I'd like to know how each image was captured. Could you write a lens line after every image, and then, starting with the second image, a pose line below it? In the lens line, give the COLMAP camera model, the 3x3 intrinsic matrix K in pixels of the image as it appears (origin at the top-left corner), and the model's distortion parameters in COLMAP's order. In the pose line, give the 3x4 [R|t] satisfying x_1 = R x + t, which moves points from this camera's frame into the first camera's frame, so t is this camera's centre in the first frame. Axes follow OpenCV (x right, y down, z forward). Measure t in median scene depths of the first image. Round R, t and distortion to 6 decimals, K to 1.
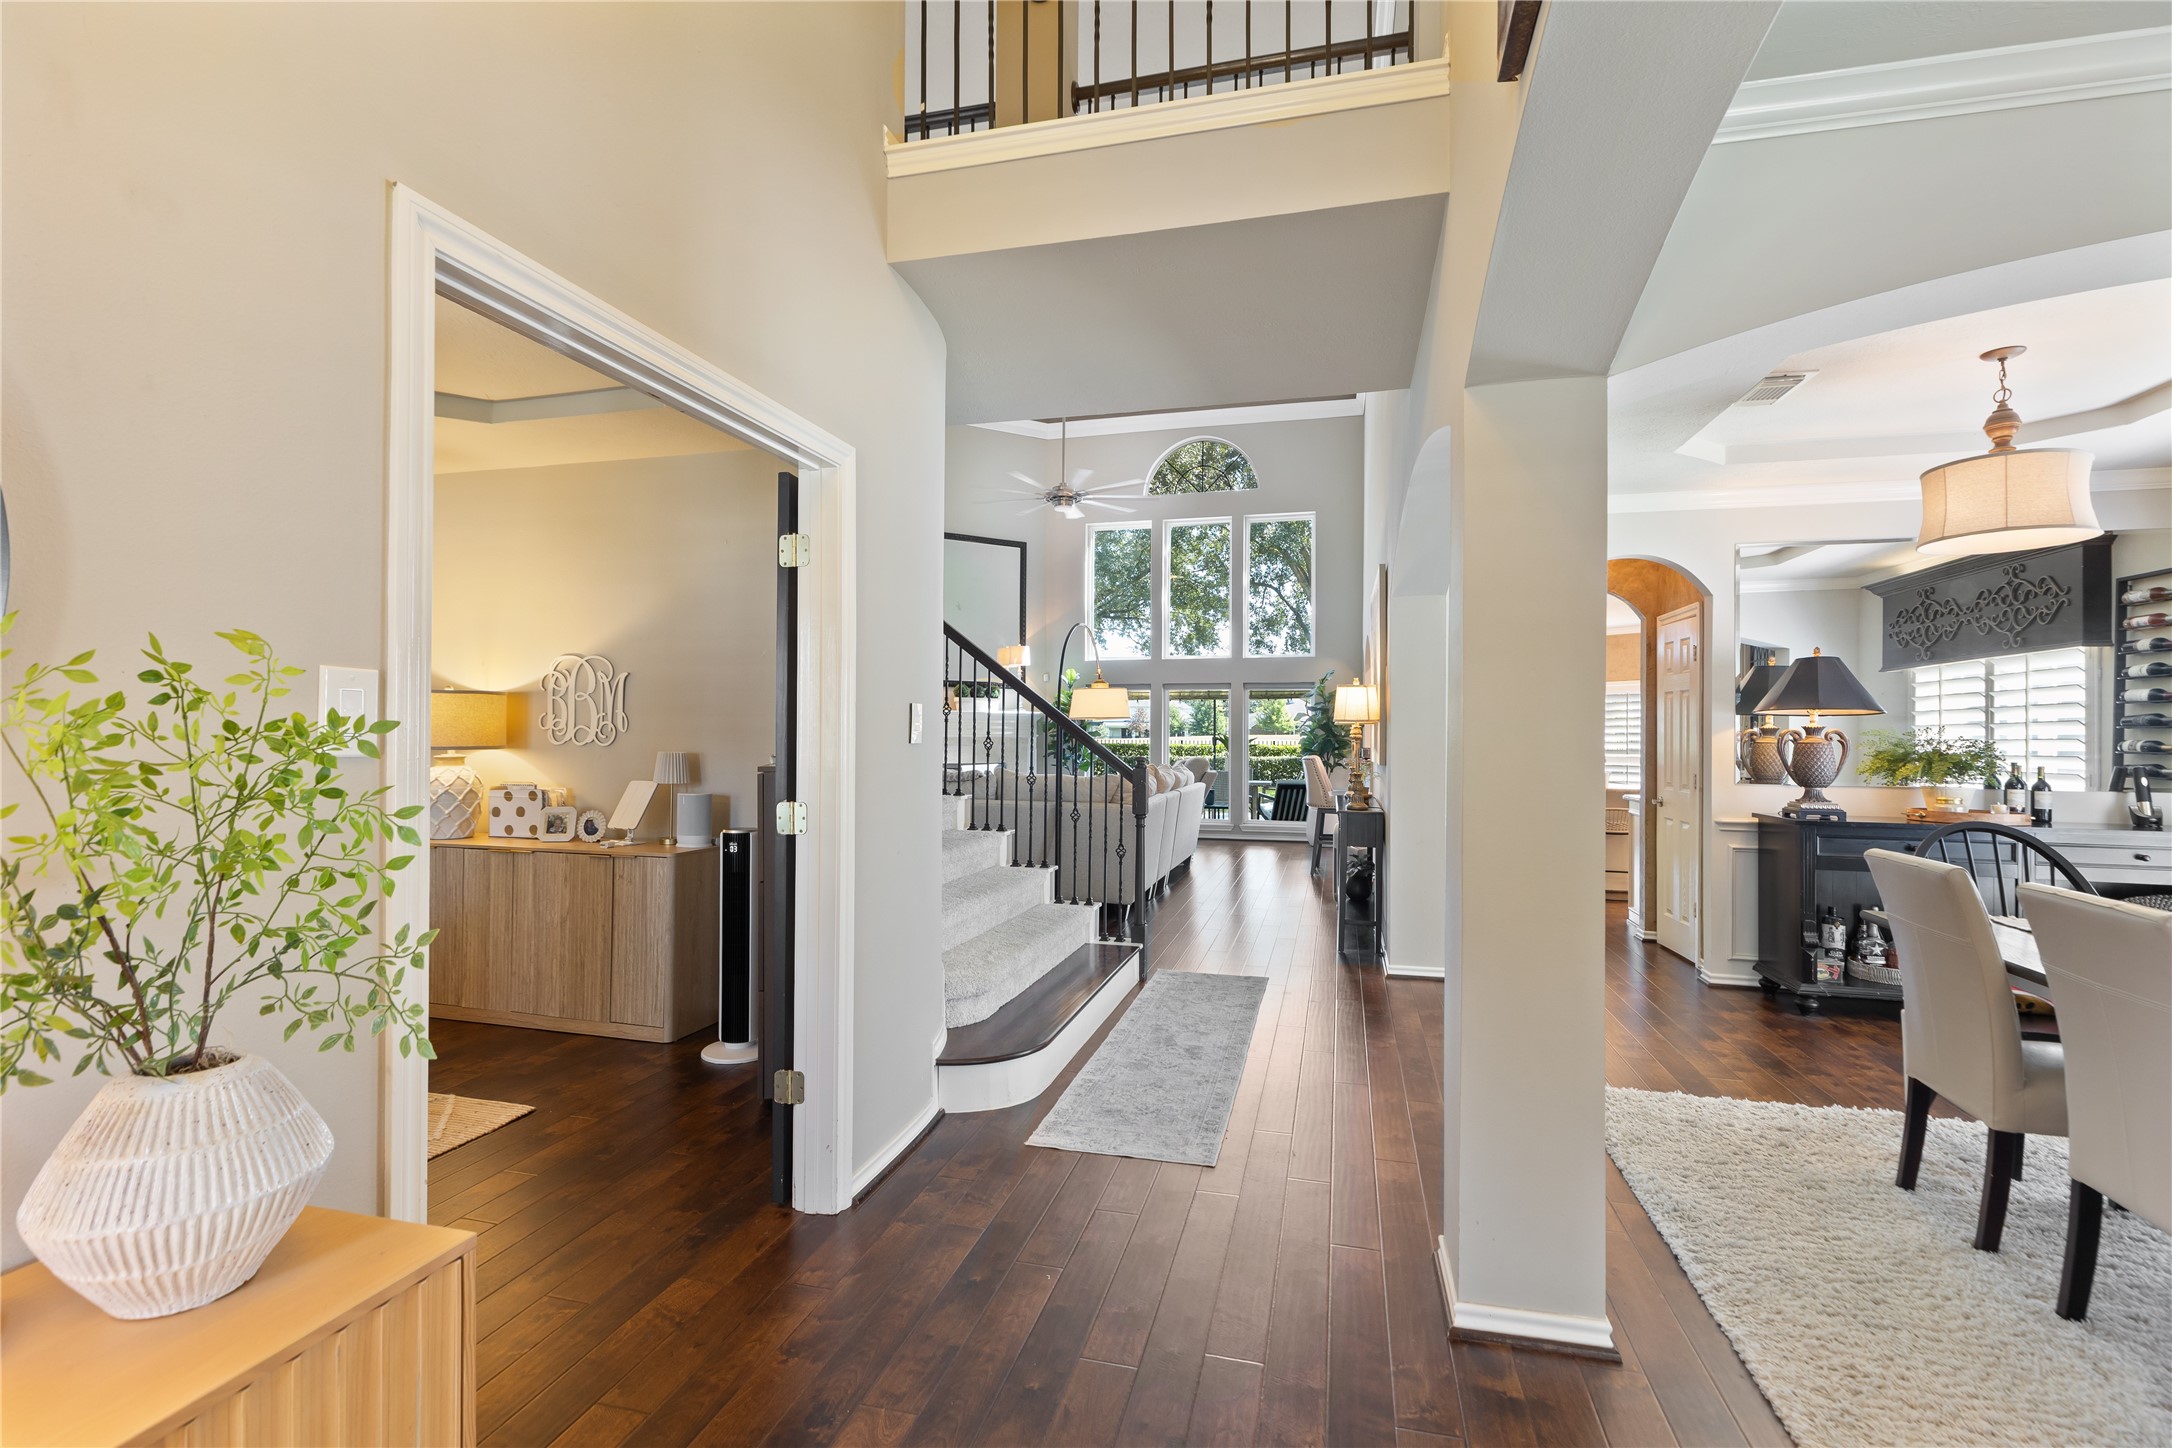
lens RADIAL K [[973.7, 0, 1091.3], [0, 973.7, 730.0], [0, 0, 1]] dist [0.006527, -0.000689]
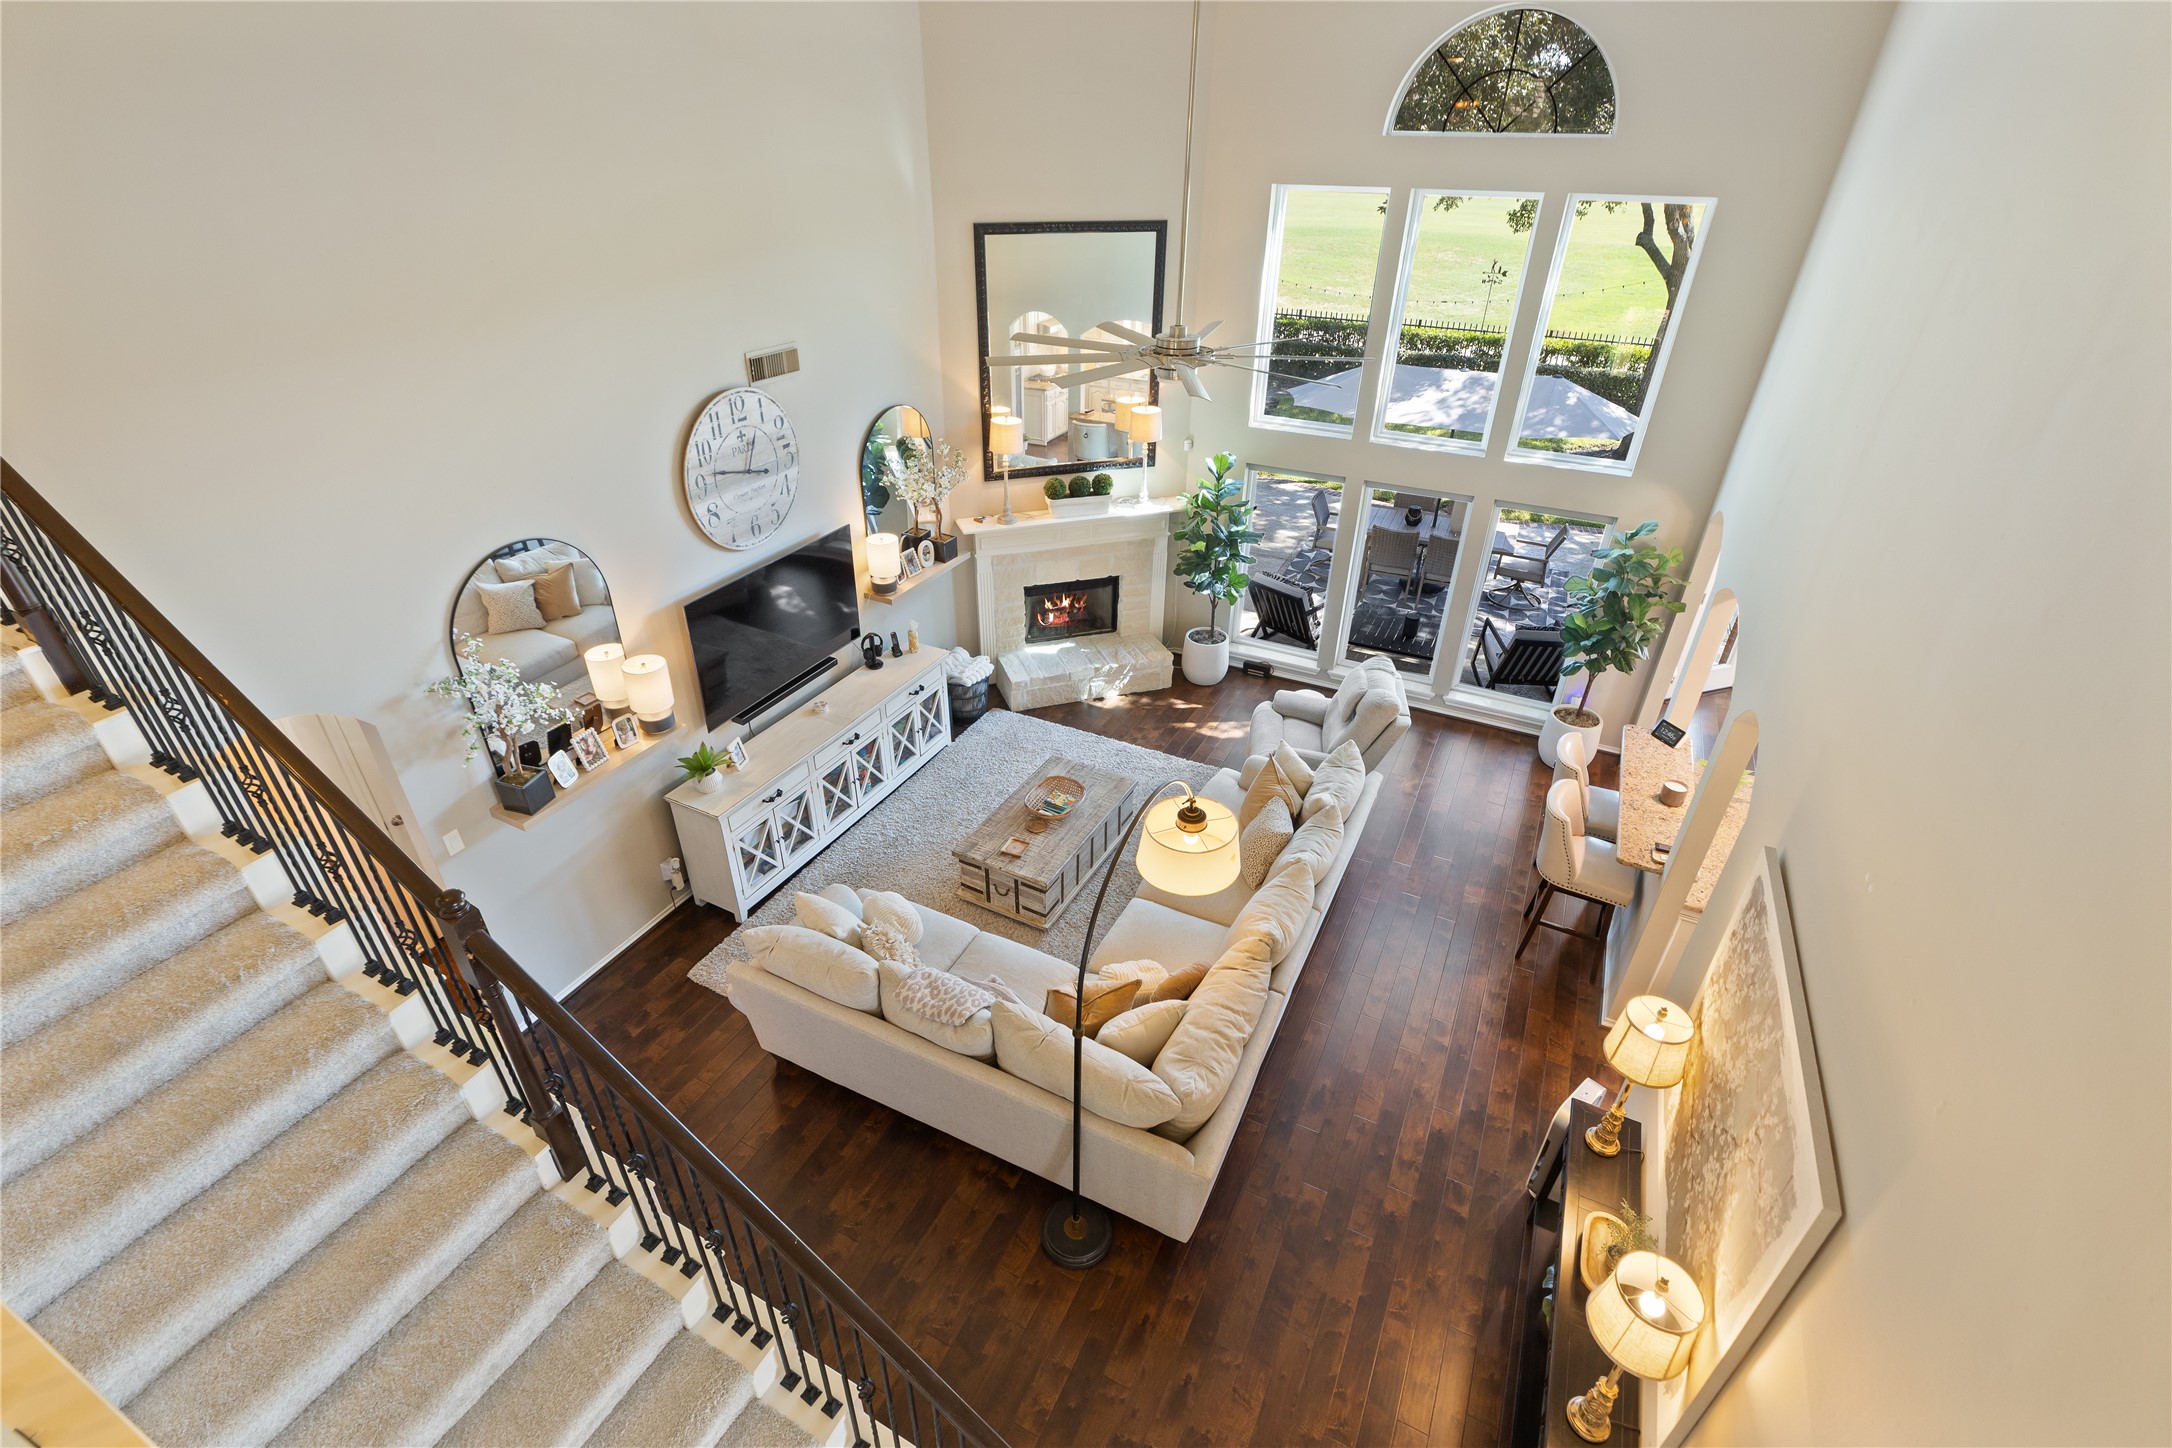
lens RADIAL K [[973.7, 0, 1085.0], [0, 973.7, 727.8], [0, 0, 1]] dist [0.006527, -0.000689]
pose [[0.978040, 0.110296, -0.176840, 0.072578], [-0.000007, 0.848508, 0.529182, -0.737745], [0.208416, -0.517560, 0.829876, 1.004878]]
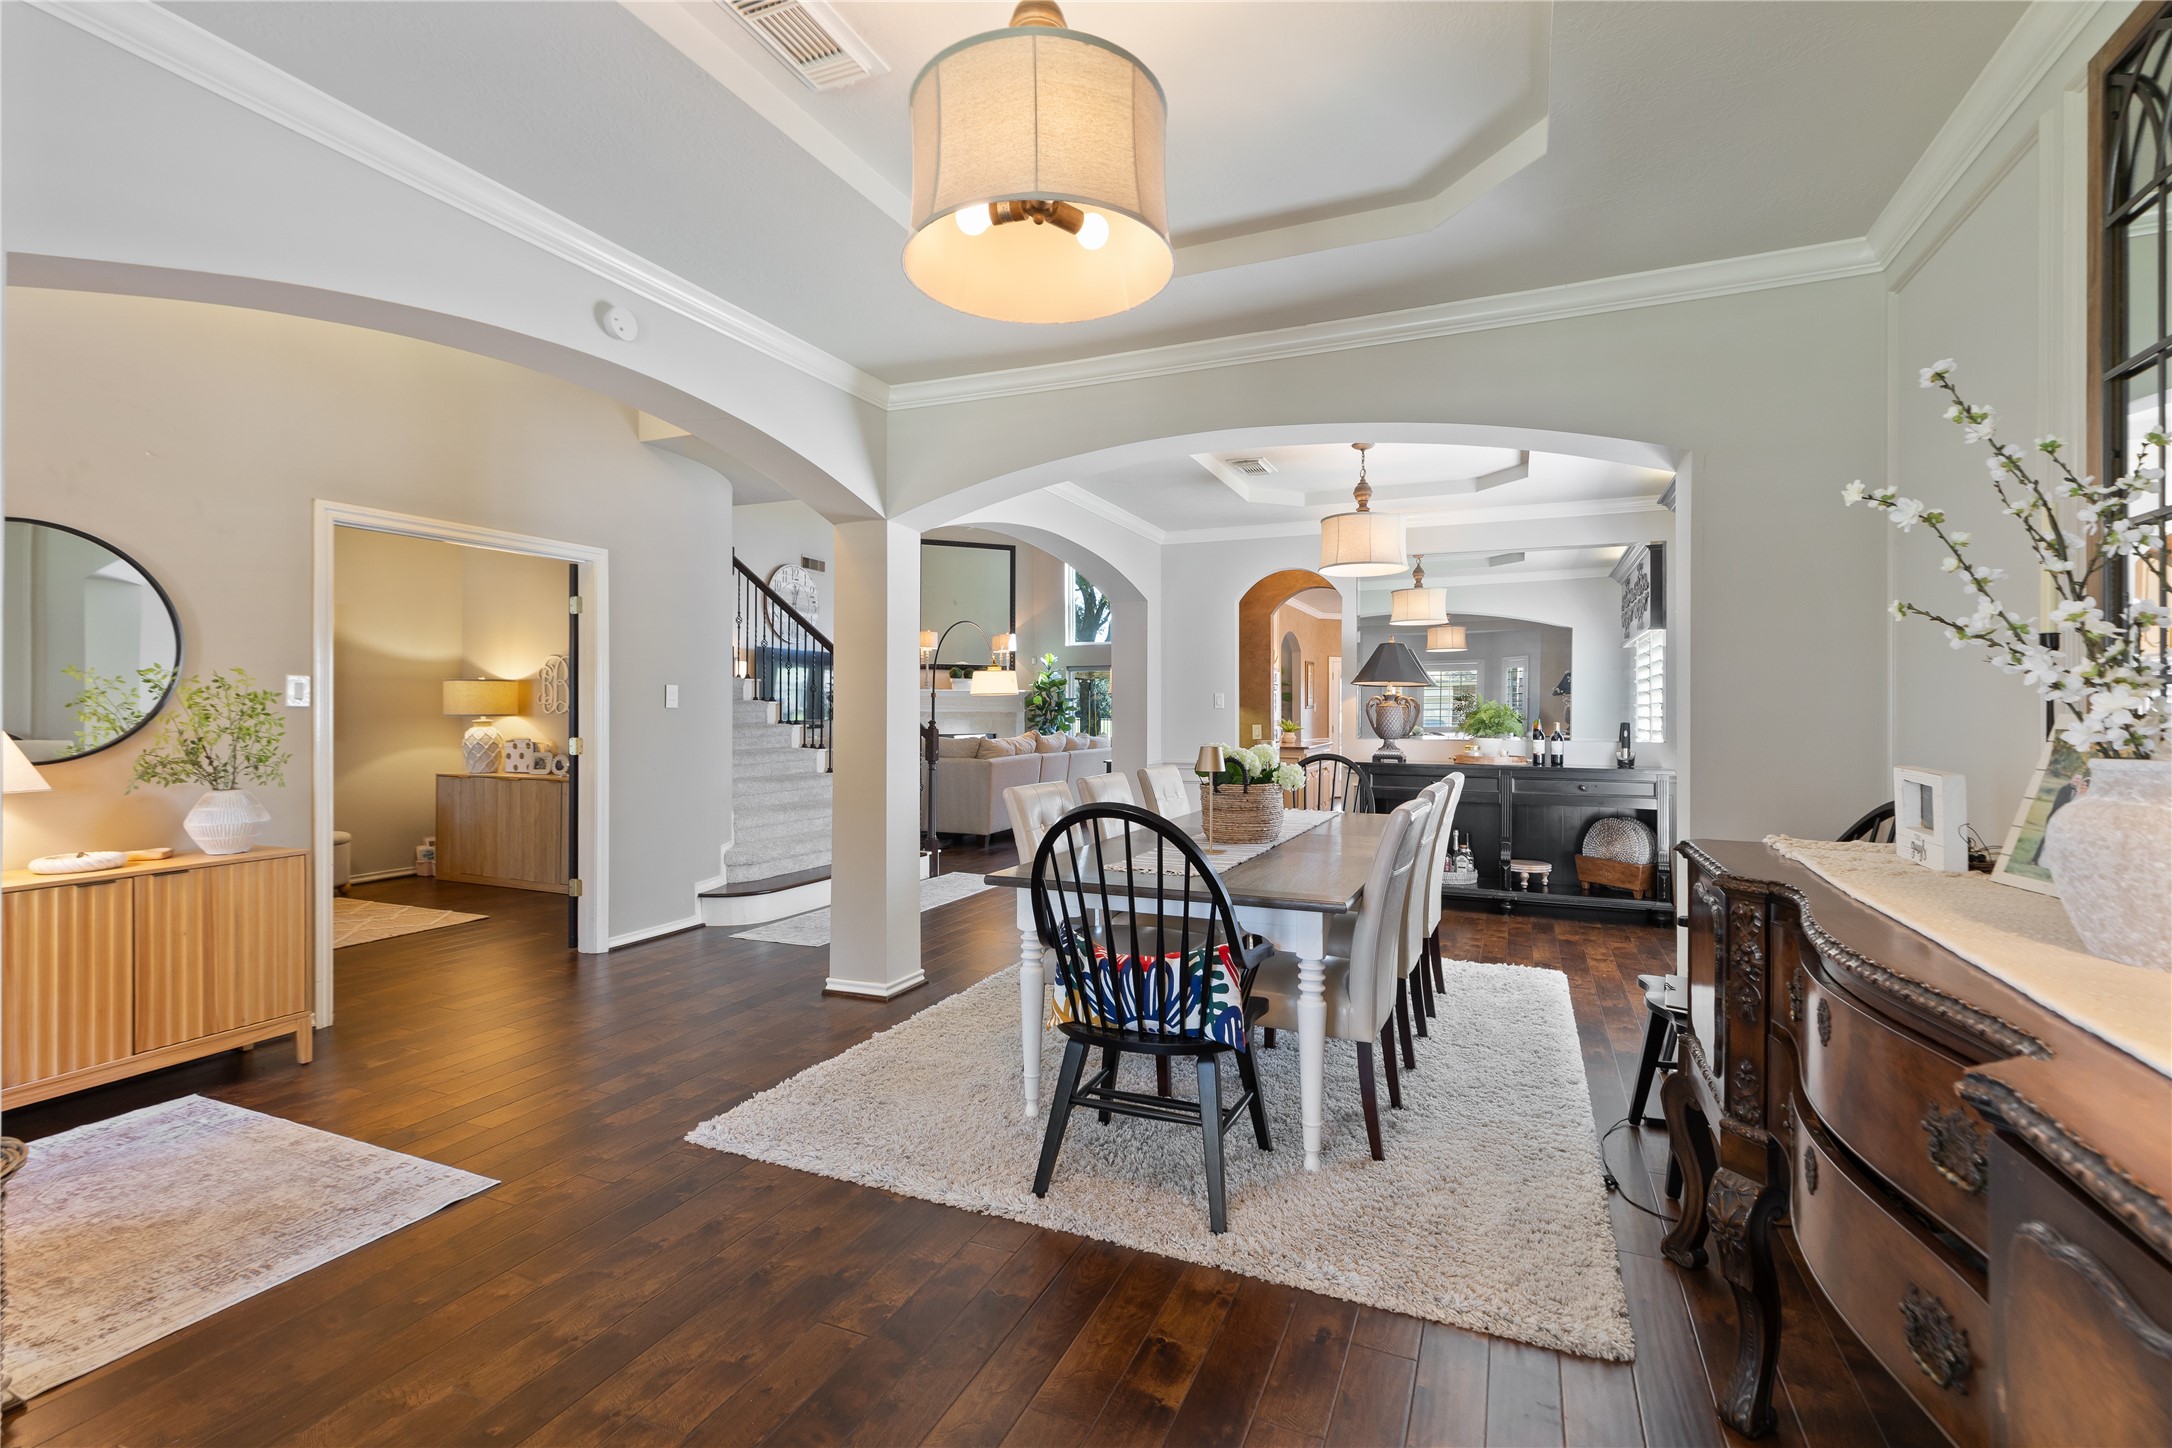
lens RADIAL K [[973.7, 0, 1088.7], [0, 973.7, 712.4], [0, 0, 1]] dist [0.006527, -0.000689]
pose [[0.988343, -0.007072, -0.152076, 0.596960], [0.007640, 0.999966, 0.003153, 0.016169], [0.152049, -0.004278, 0.988364, -0.448287]]
